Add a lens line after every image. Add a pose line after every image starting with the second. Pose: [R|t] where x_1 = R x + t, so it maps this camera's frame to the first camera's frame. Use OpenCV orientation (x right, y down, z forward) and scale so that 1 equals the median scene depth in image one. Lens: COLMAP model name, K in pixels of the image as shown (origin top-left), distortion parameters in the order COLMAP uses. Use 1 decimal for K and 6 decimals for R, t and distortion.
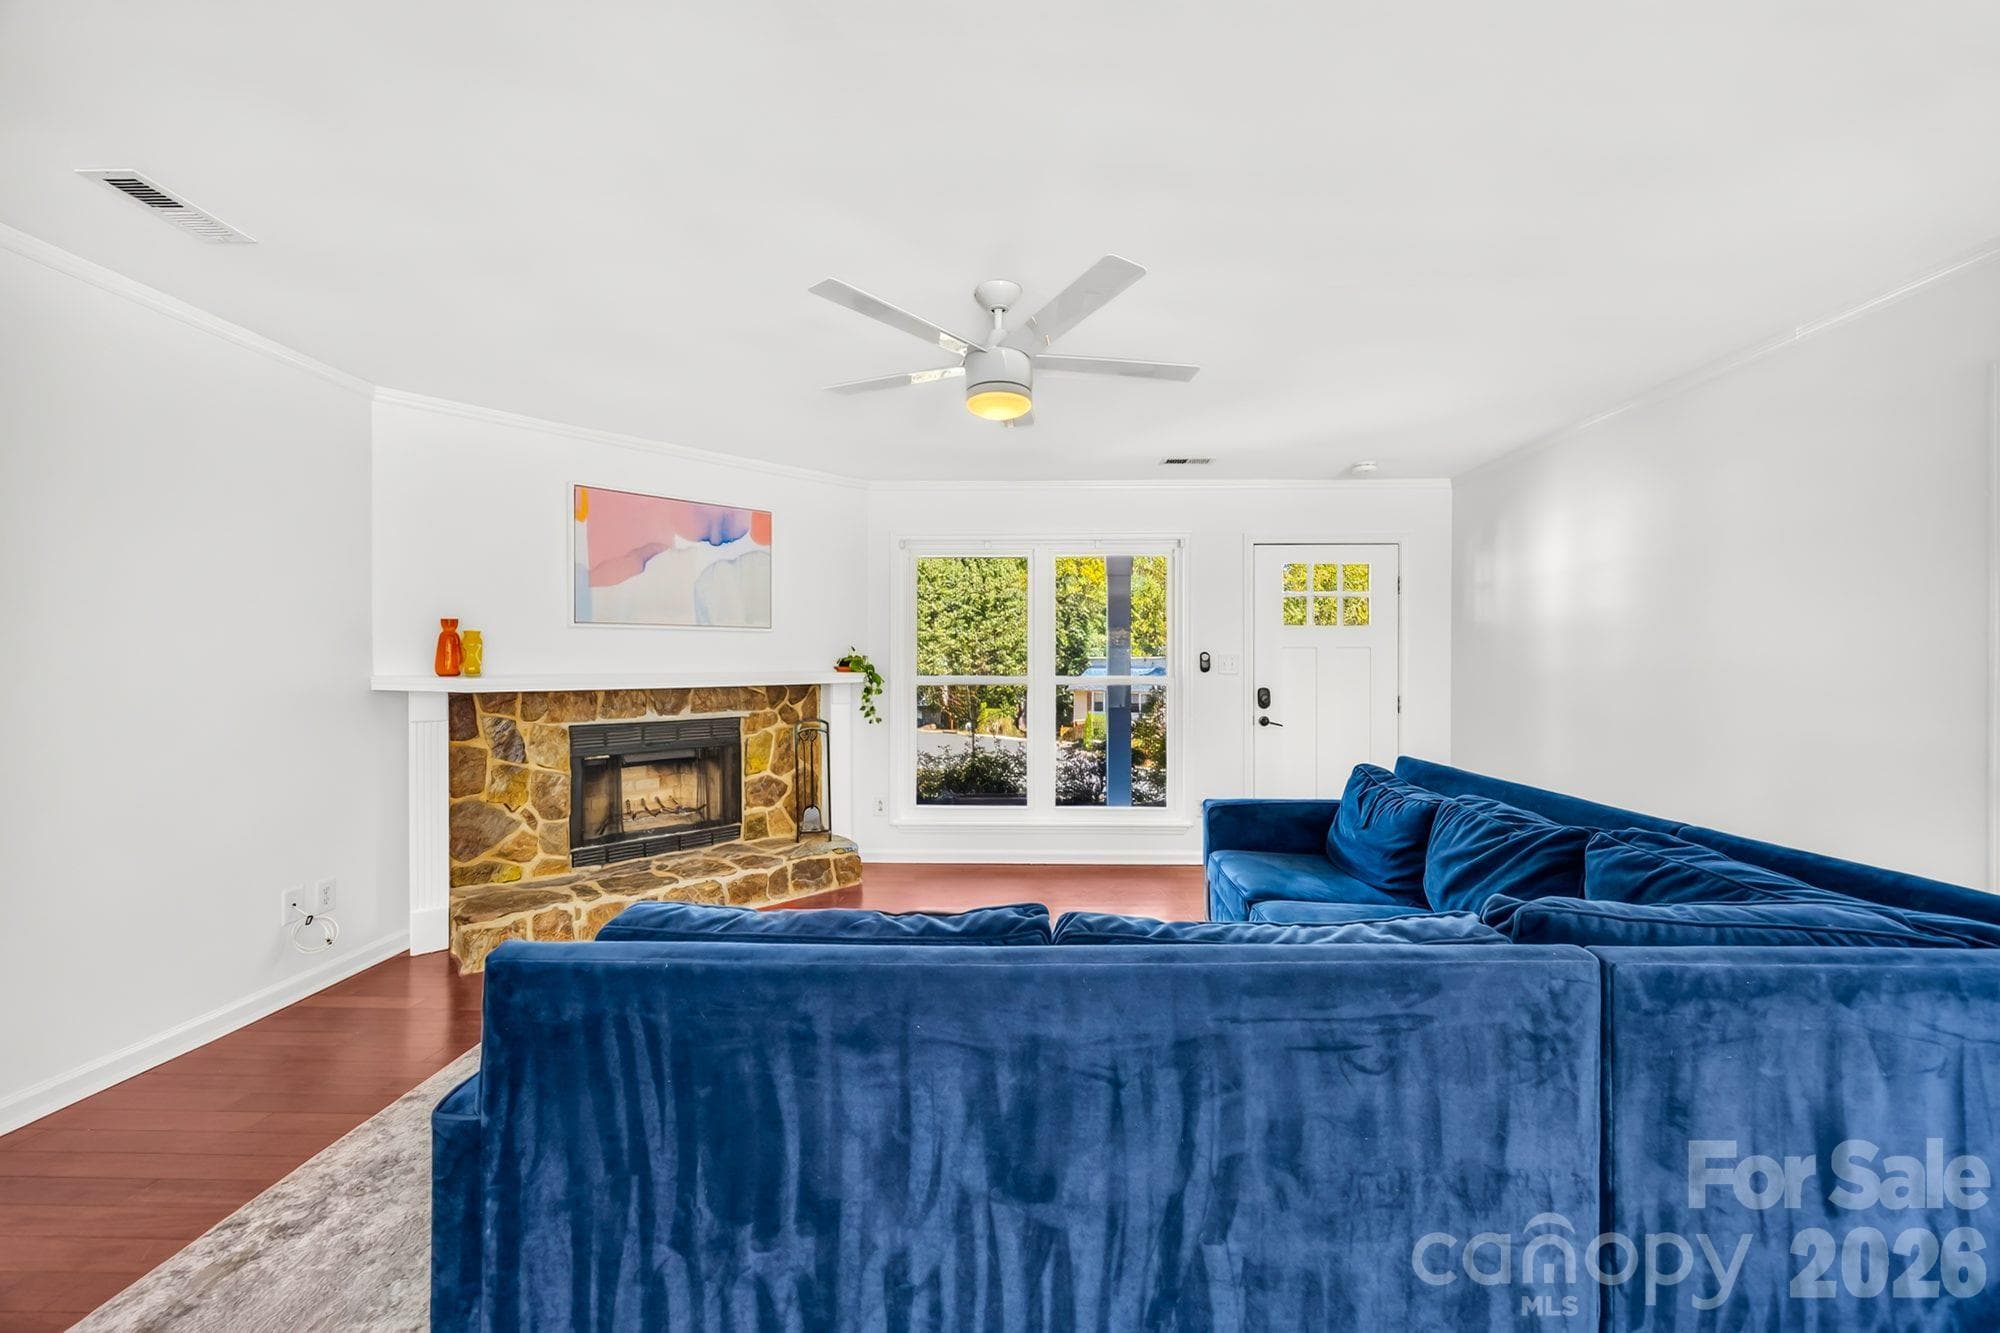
lens RADIAL K [[764.9, 0, 1000.2], [0, 764.9, 674.8], [0, 0, 1]] dist [-0.003813, -0.000297]
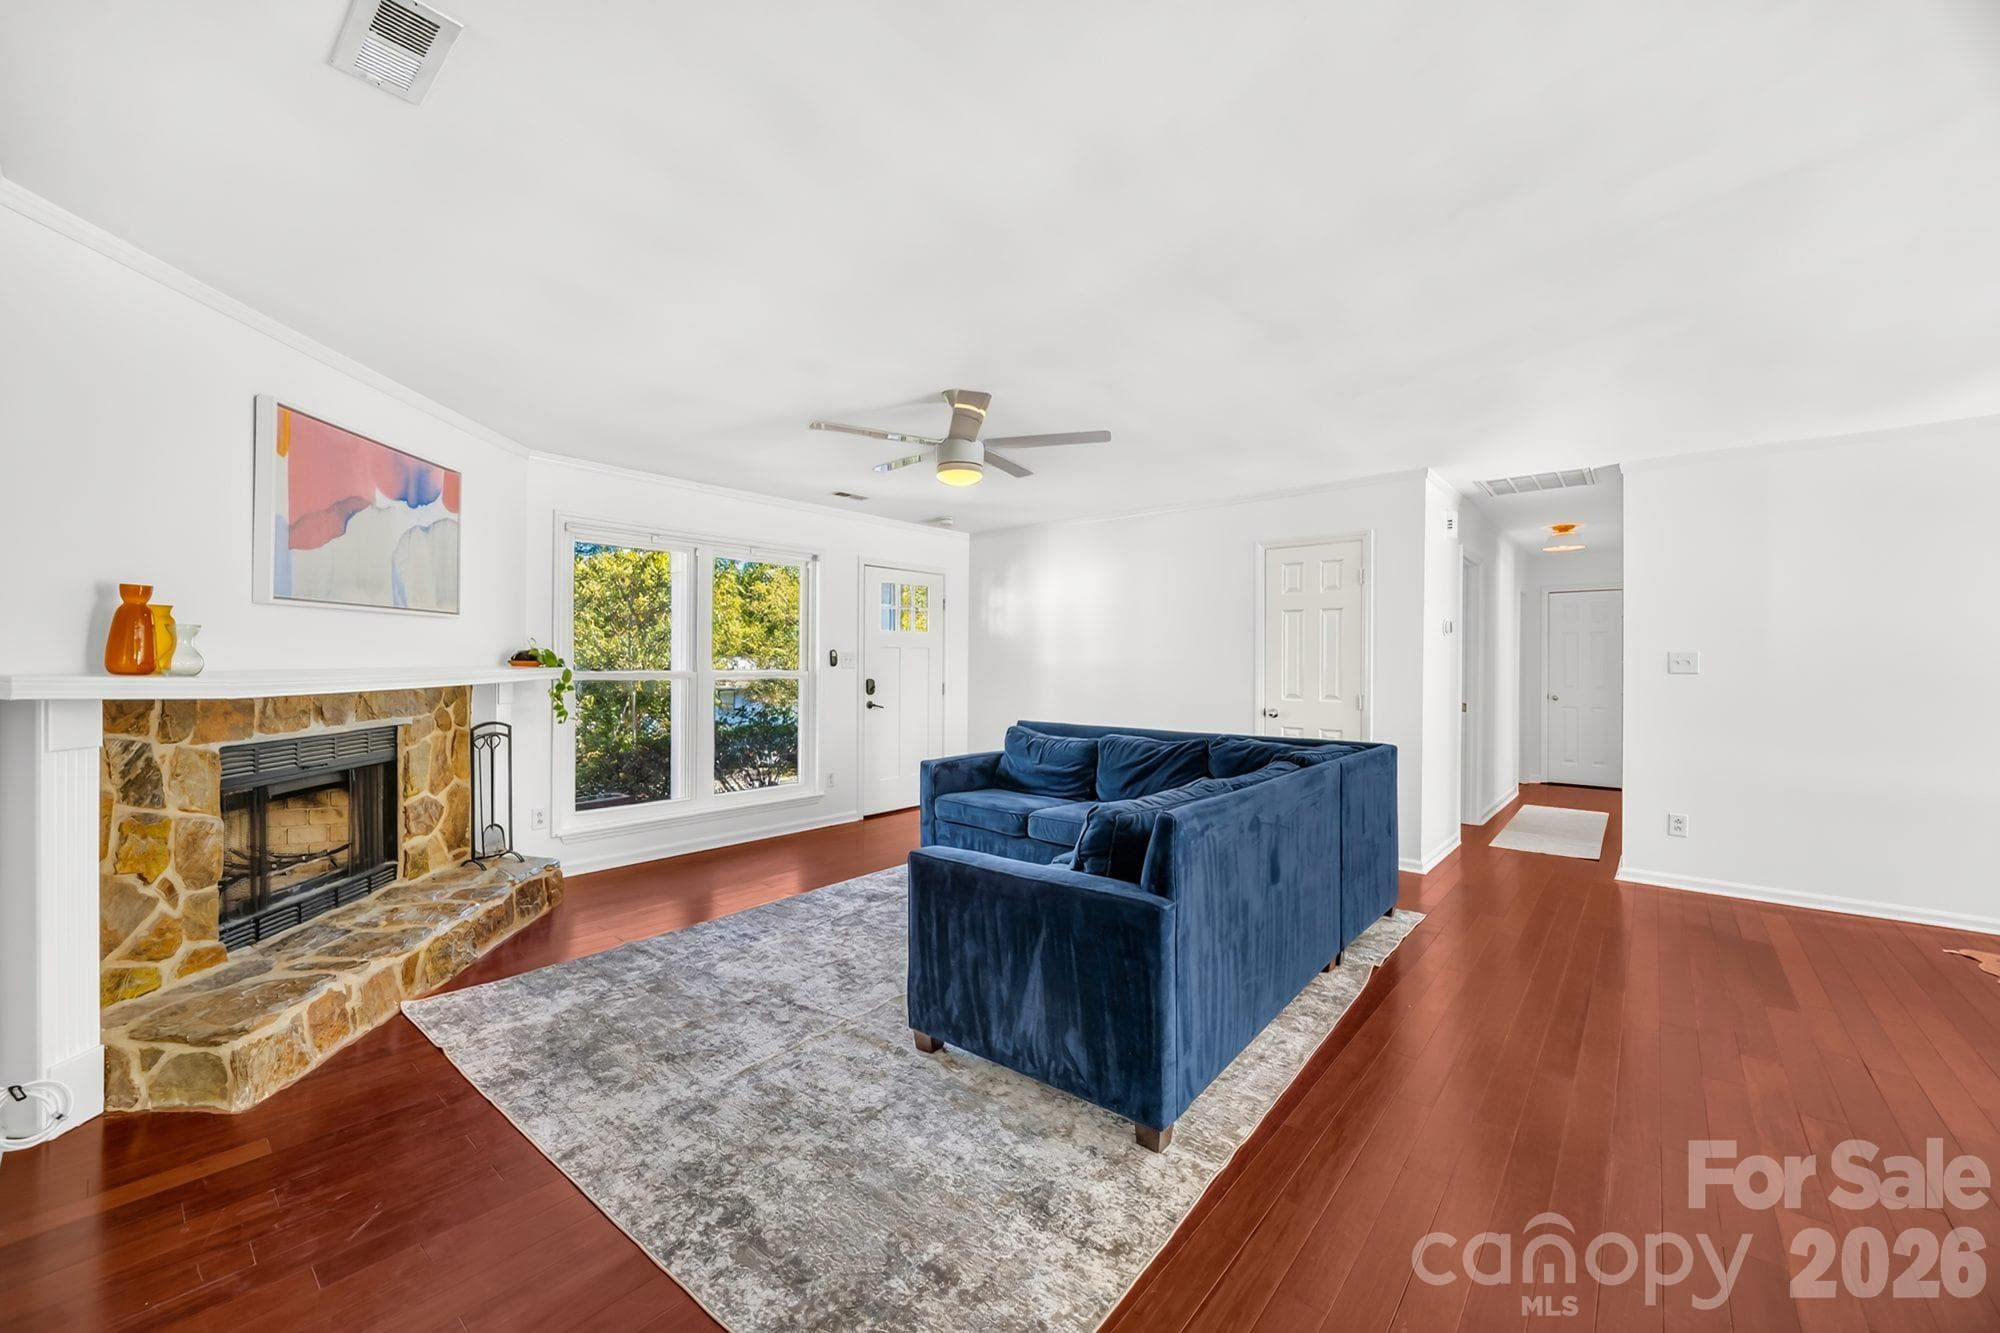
lens RADIAL K [[764.9, 0, 988.1], [0, 764.9, 667.8], [0, 0, 1]] dist [-0.003813, -0.000297]
pose [[0.644924, -0.003290, 0.764240, -0.590503], [0.004477, 0.999990, 0.000527, -0.001051], [-0.764234, 0.003081, 0.644932, 0.036358]]
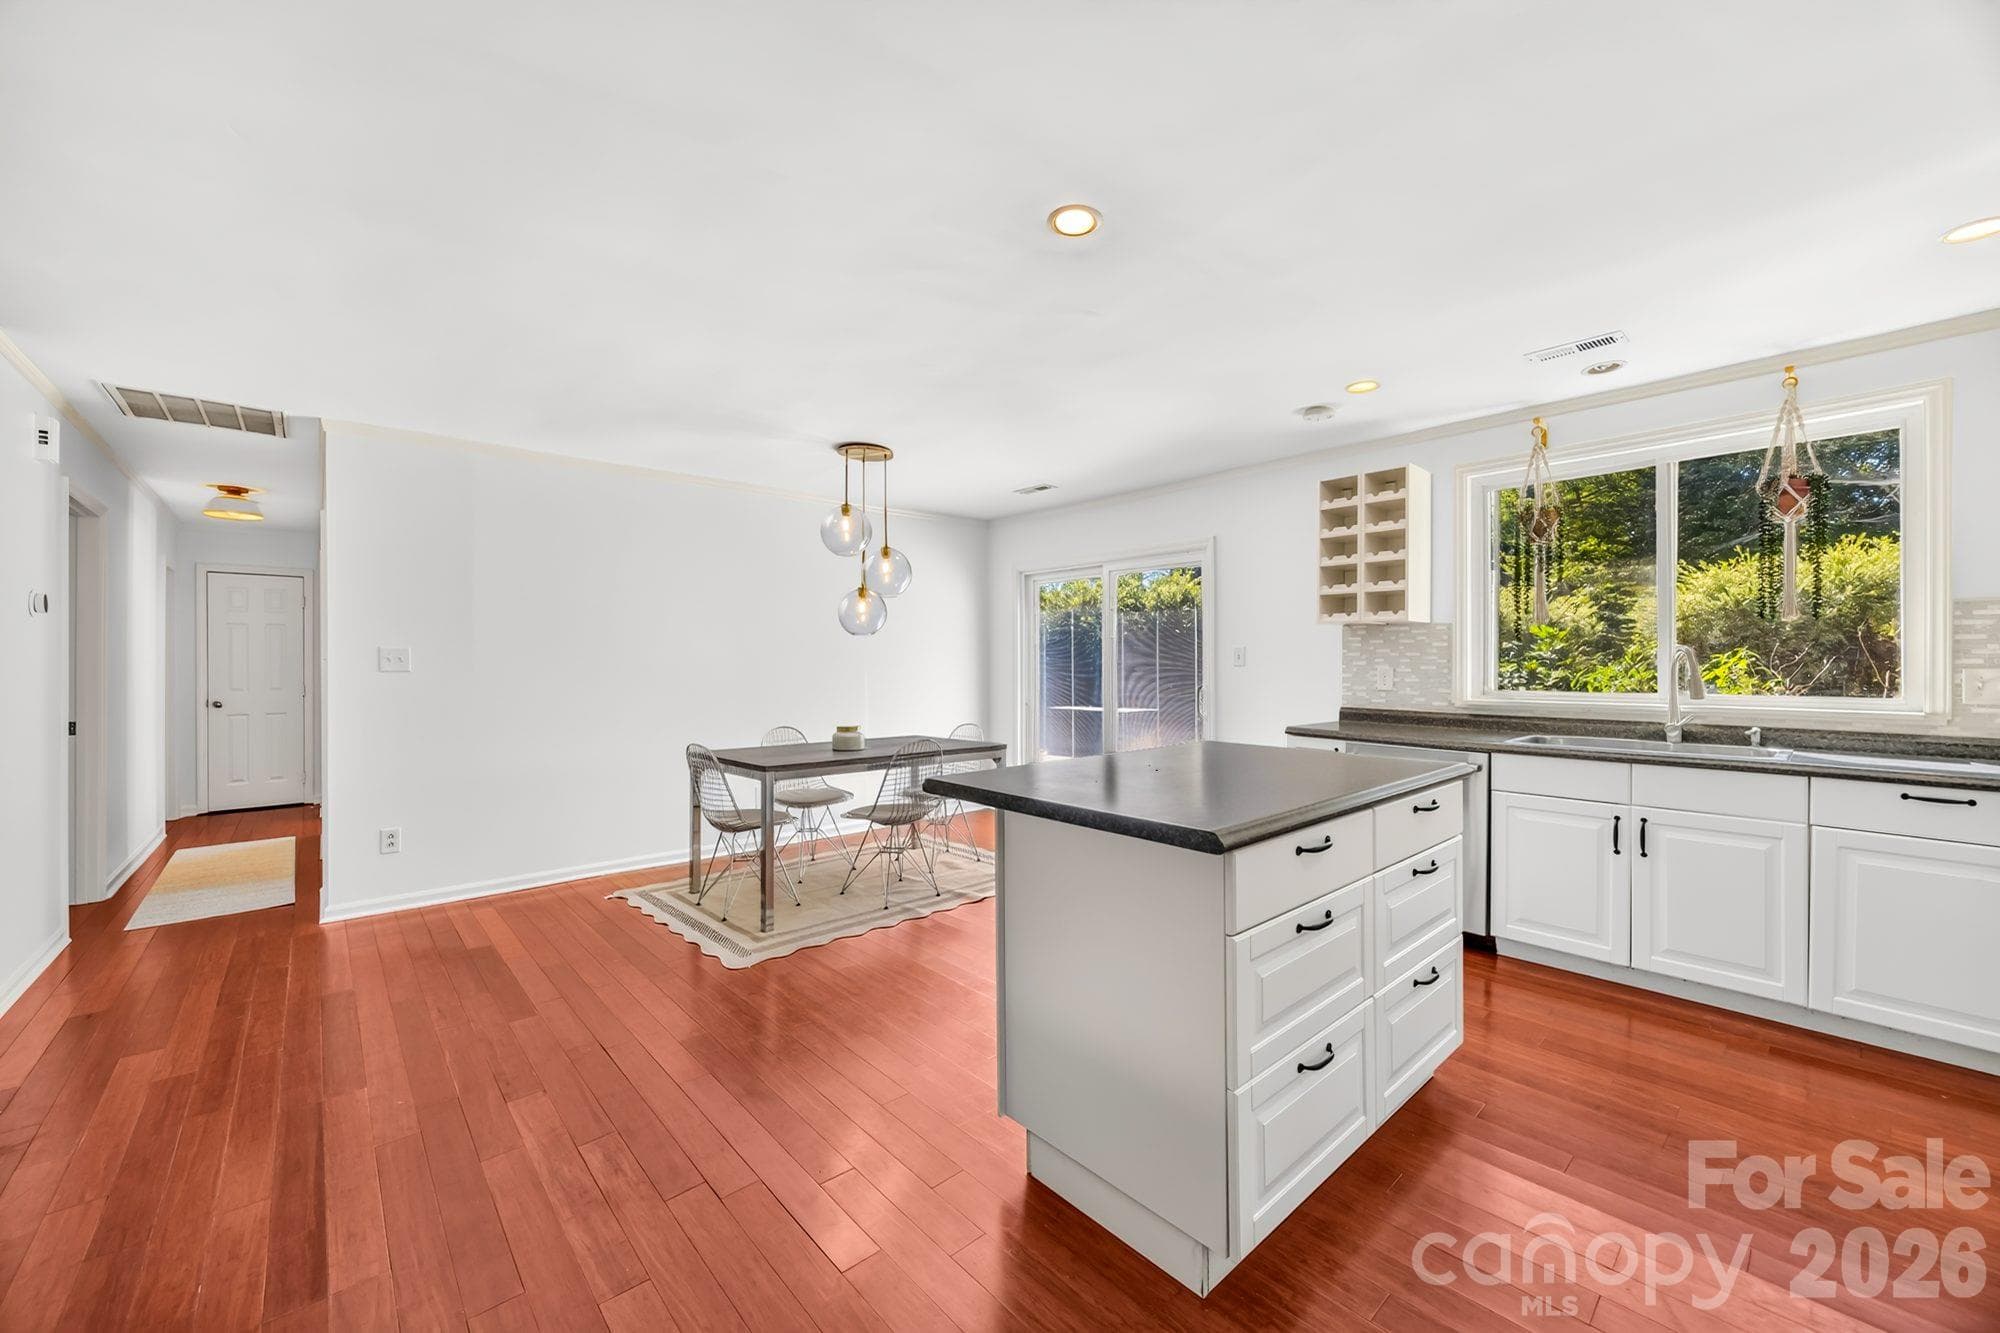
lens RADIAL K [[764.9, 0, 989.8], [0, 764.9, 659.9], [0, 0, 1]] dist [-0.003813, -0.000297]
pose [[-0.676517, 0.003954, 0.736416, -0.378711], [0.008998, 0.999955, 0.002898, 0.001571], [-0.736372, 0.008587, -0.676523, 0.077104]]
